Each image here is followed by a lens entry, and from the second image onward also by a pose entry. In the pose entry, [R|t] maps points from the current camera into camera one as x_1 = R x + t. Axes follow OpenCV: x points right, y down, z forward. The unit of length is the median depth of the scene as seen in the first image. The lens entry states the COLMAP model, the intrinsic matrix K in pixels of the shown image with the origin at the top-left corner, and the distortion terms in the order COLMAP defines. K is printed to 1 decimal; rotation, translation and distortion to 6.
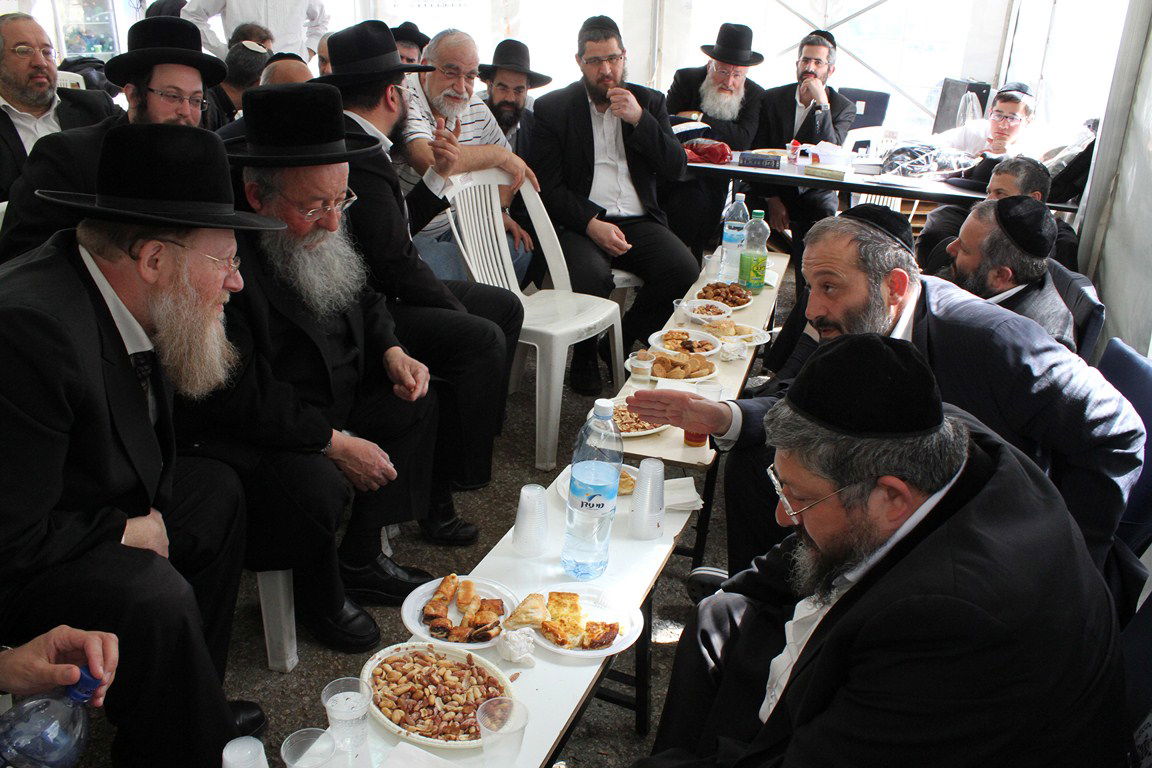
lens RADIAL K [[973.8, 0, 576.0], [0, 973.8, 384.0], [0, 0, 1]] dist [-0.169908, 0.163300]
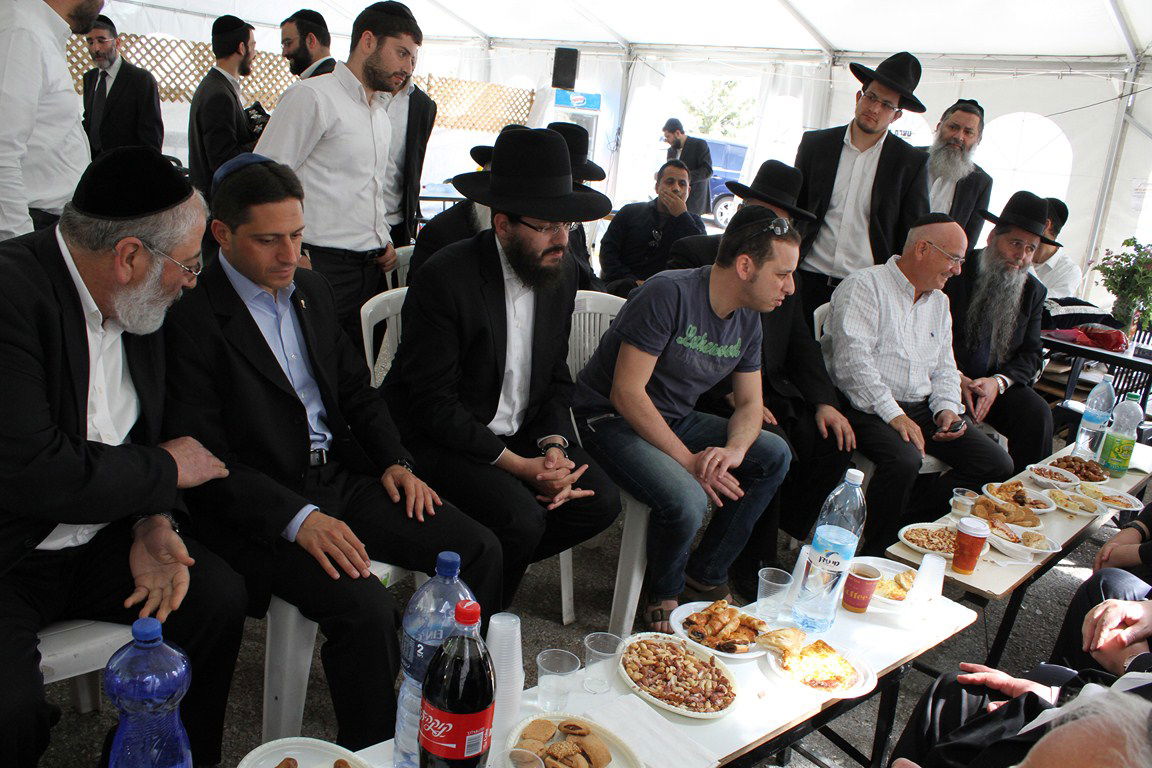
lens RADIAL K [[973.8, 0, 576.0], [0, 973.8, 384.0], [0, 0, 1]] dist [-0.169908, 0.163300]
pose [[0.895044, 0.184290, -0.406119, 0.075742], [-0.250179, 0.961330, -0.115132, 0.071665], [0.369197, 0.204651, 0.906538, -0.087923]]
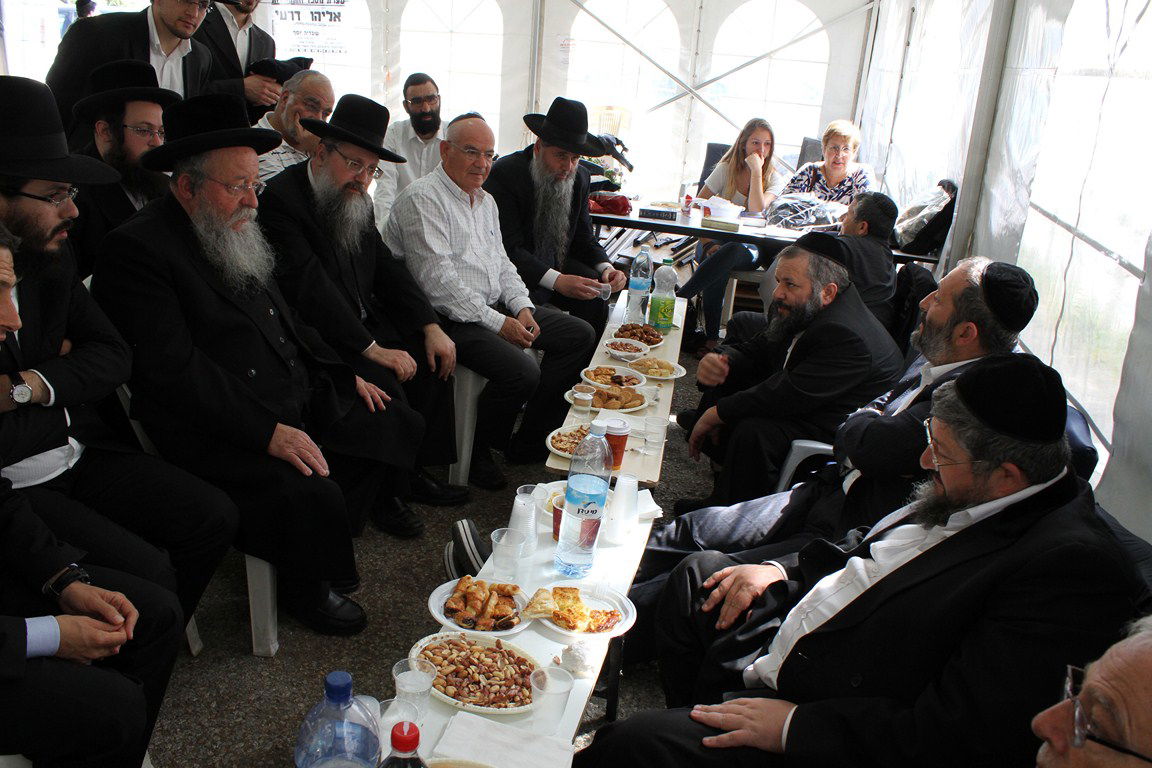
lens RADIAL K [[973.8, 0, 576.0], [0, 973.8, 384.0], [0, 0, 1]] dist [-0.169908, 0.163300]
pose [[0.987970, -0.003028, 0.154616, -0.100195], [0.009875, 0.999003, -0.043535, 0.012706], [-0.154331, 0.044538, 0.987015, -0.088091]]
